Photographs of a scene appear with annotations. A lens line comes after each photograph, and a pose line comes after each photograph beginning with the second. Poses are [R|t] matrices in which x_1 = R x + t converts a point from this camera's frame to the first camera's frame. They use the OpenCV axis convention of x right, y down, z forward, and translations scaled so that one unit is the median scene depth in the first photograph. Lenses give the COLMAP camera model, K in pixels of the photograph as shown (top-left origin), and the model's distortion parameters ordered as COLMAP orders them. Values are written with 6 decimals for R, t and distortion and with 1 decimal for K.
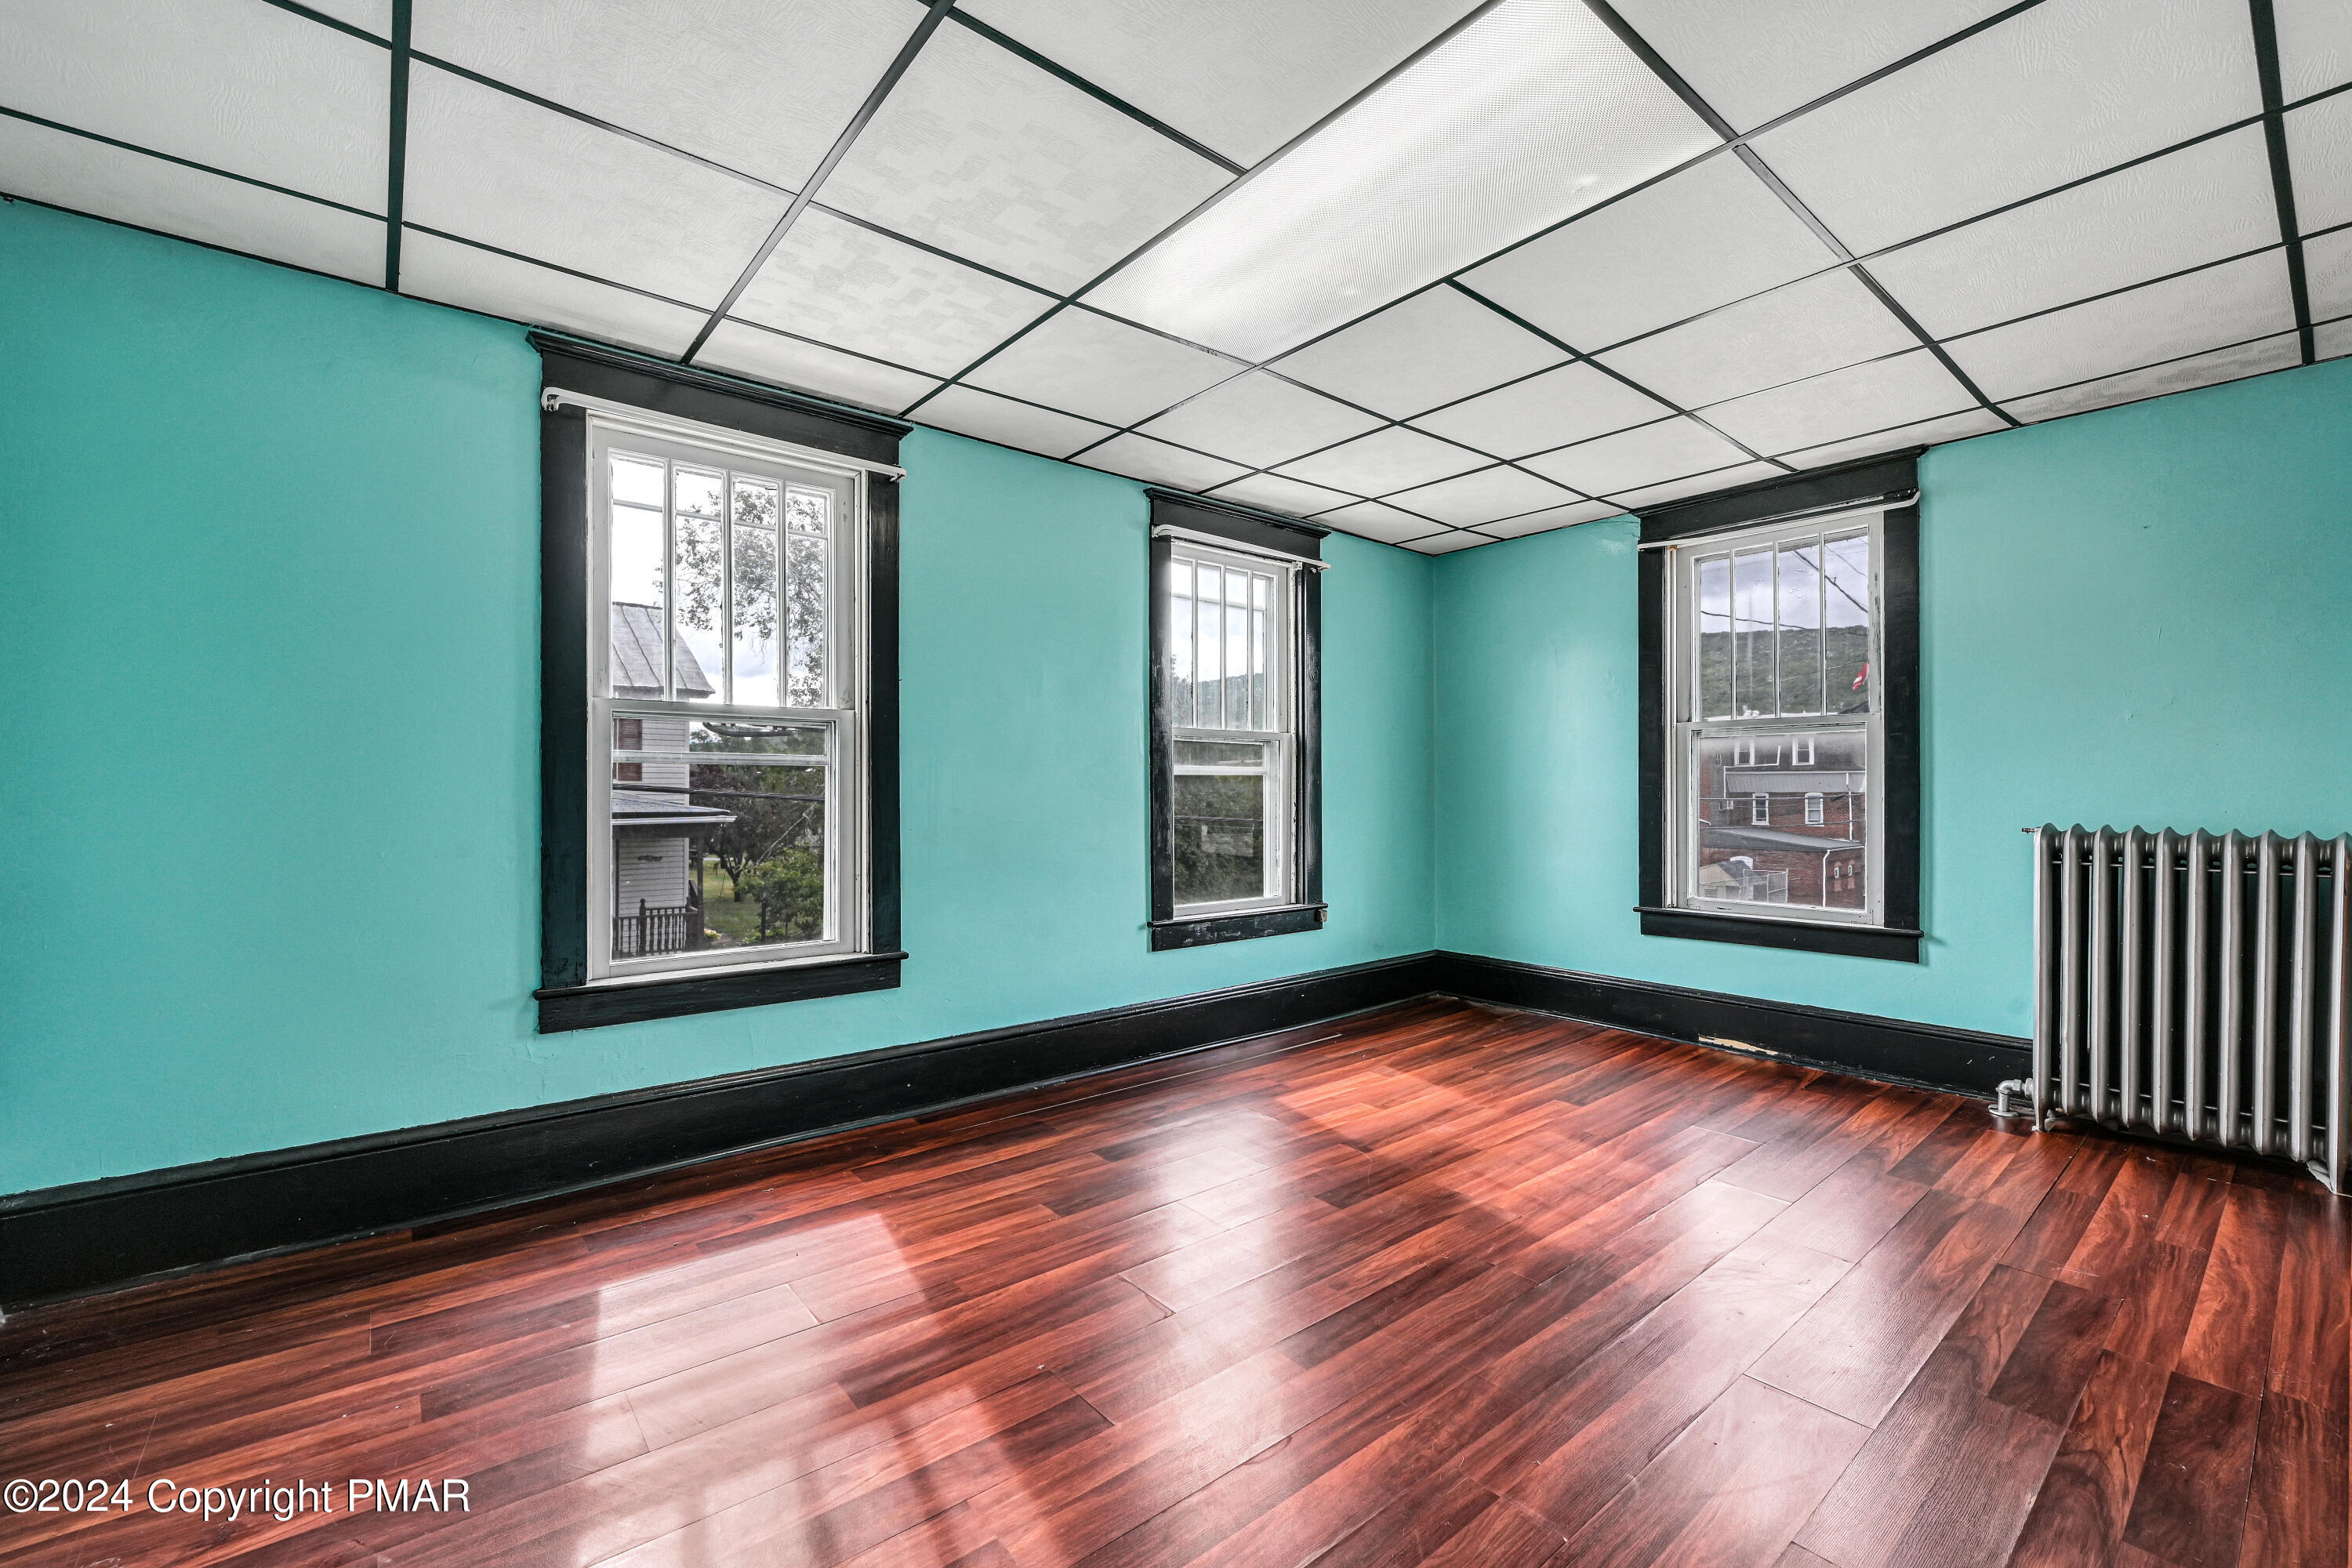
lens RADIAL K [[966.6, 0, 1176.2], [0, 966.6, 790.3], [0, 0, 1]] dist [-0.002002, -0.000234]
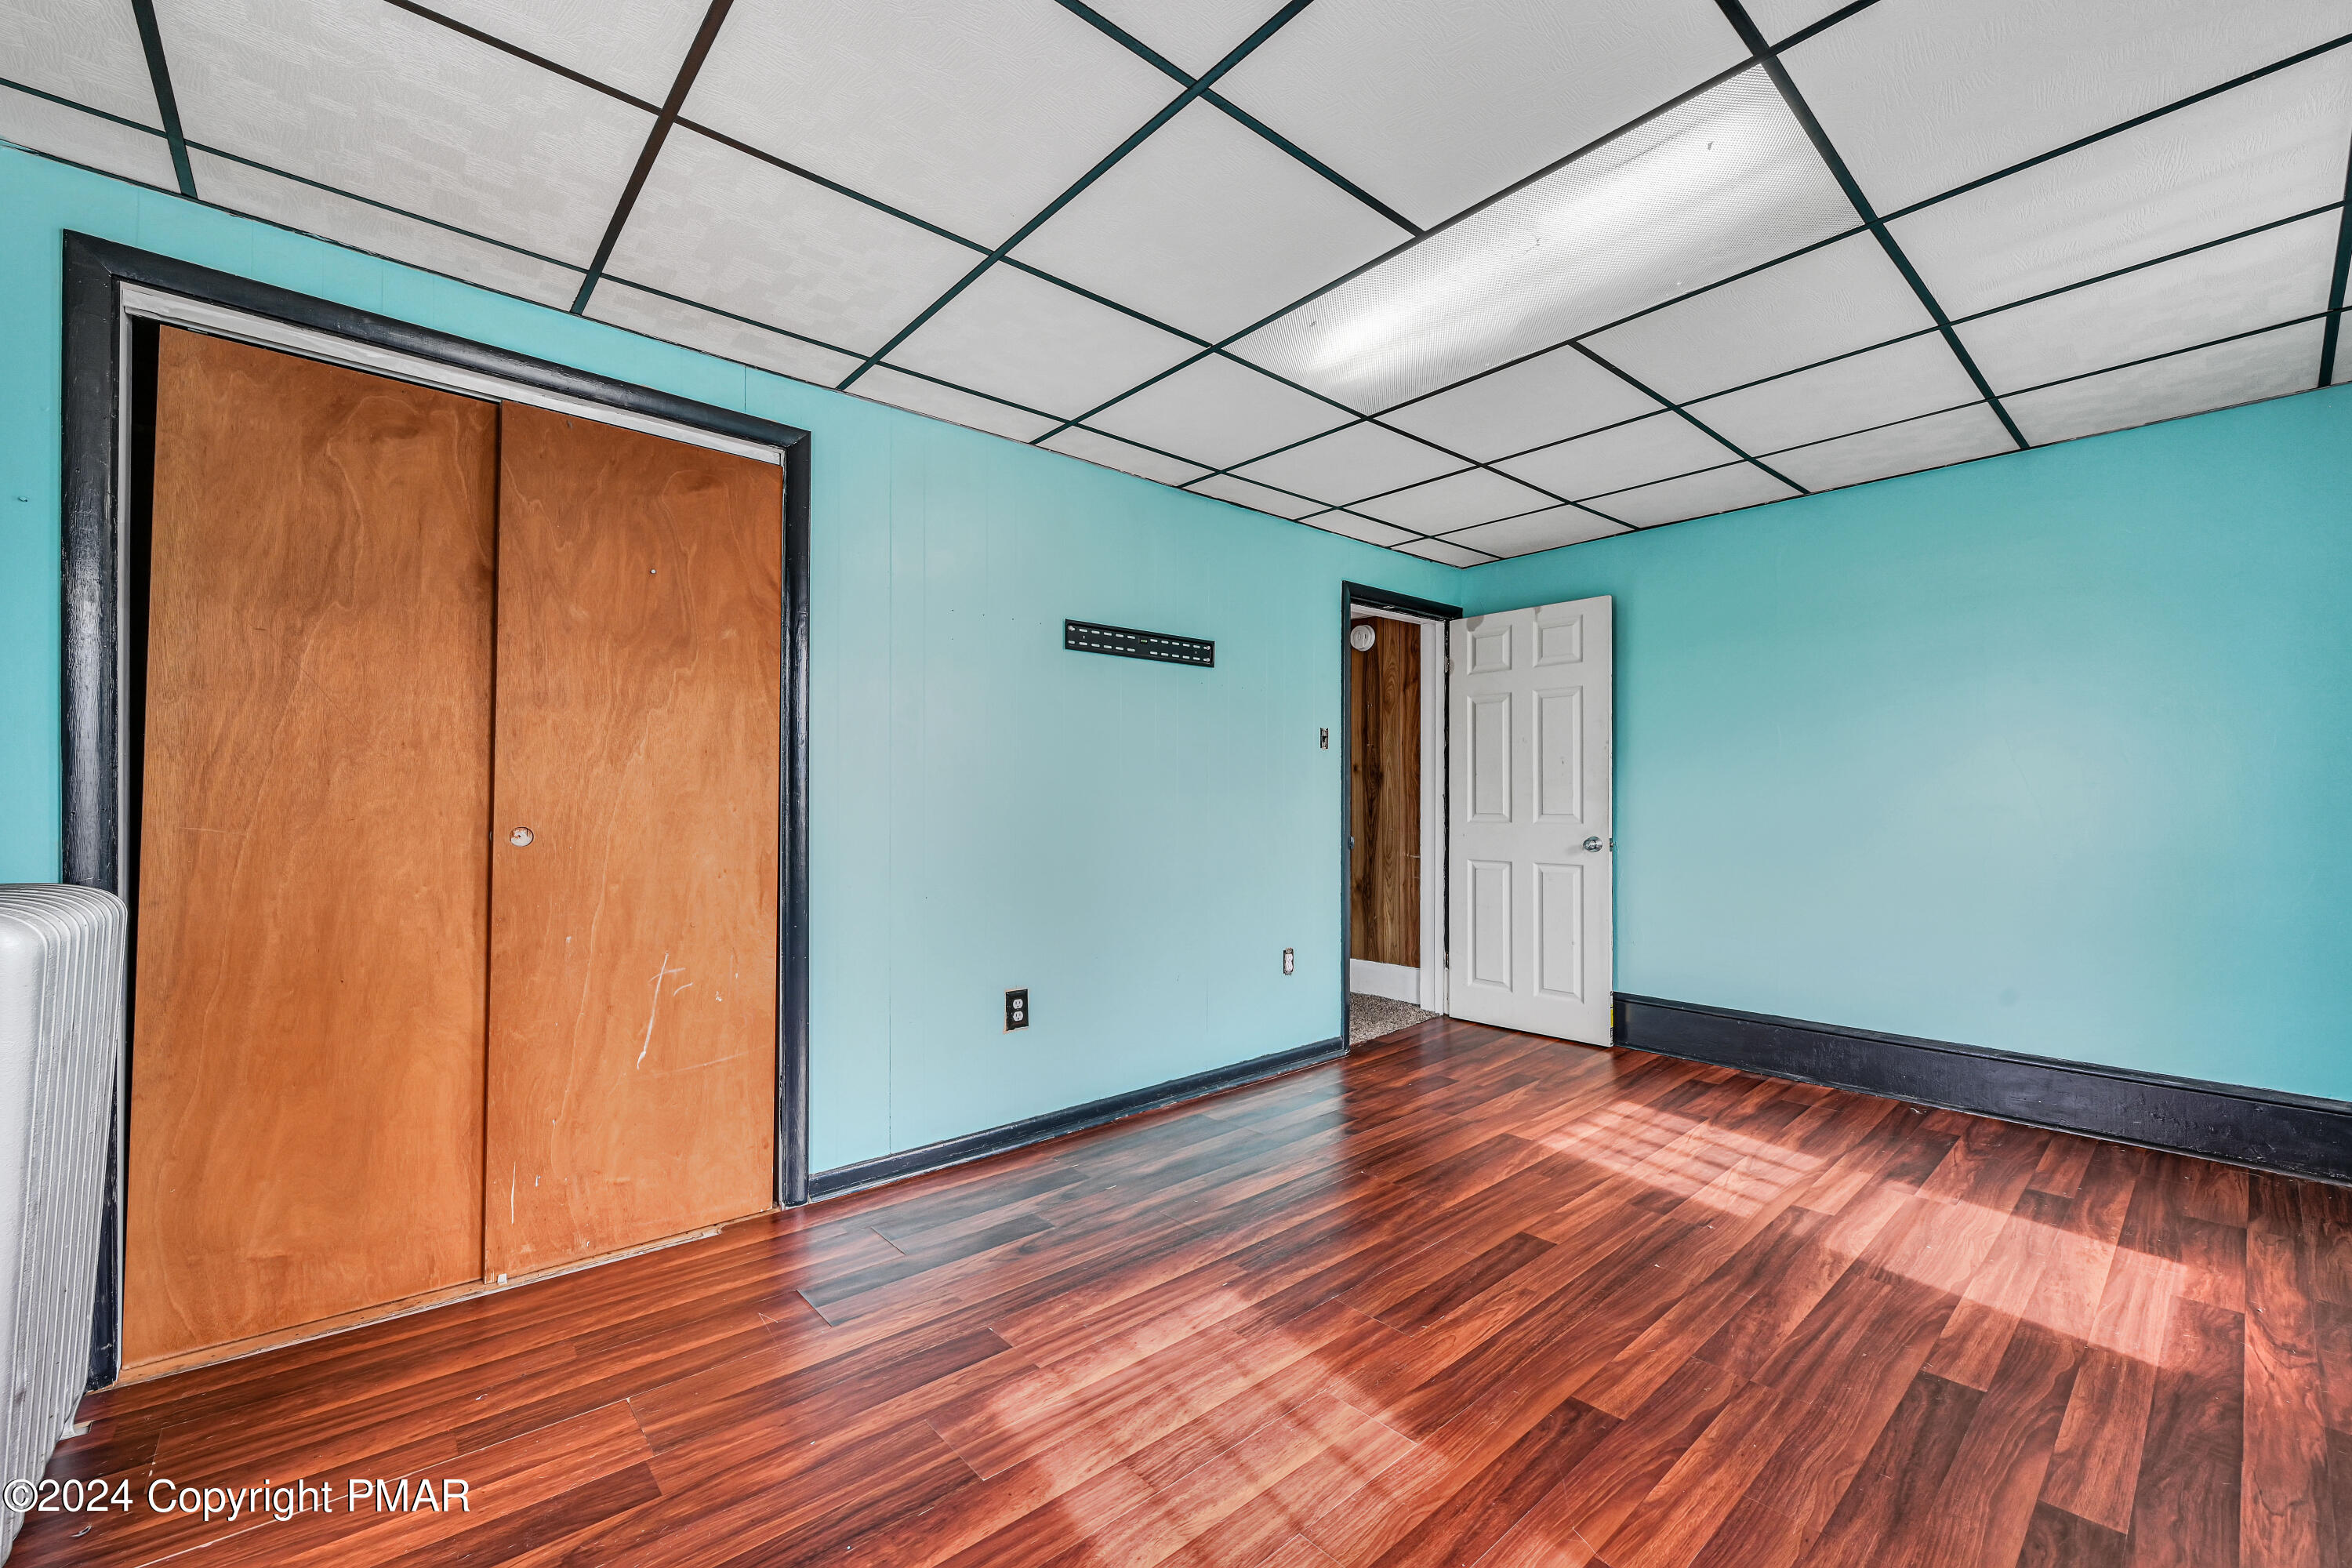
lens RADIAL K [[966.6, 0, 1176.2], [0, 966.6, 792.5], [0, 0, 1]] dist [-0.002002, -0.000234]
pose [[-0.999292, -0.000195, -0.037615, 0.549834], [0.000126, 0.999964, -0.008532, -0.011518], [0.037615, -0.008531, -0.999256, 1.911343]]
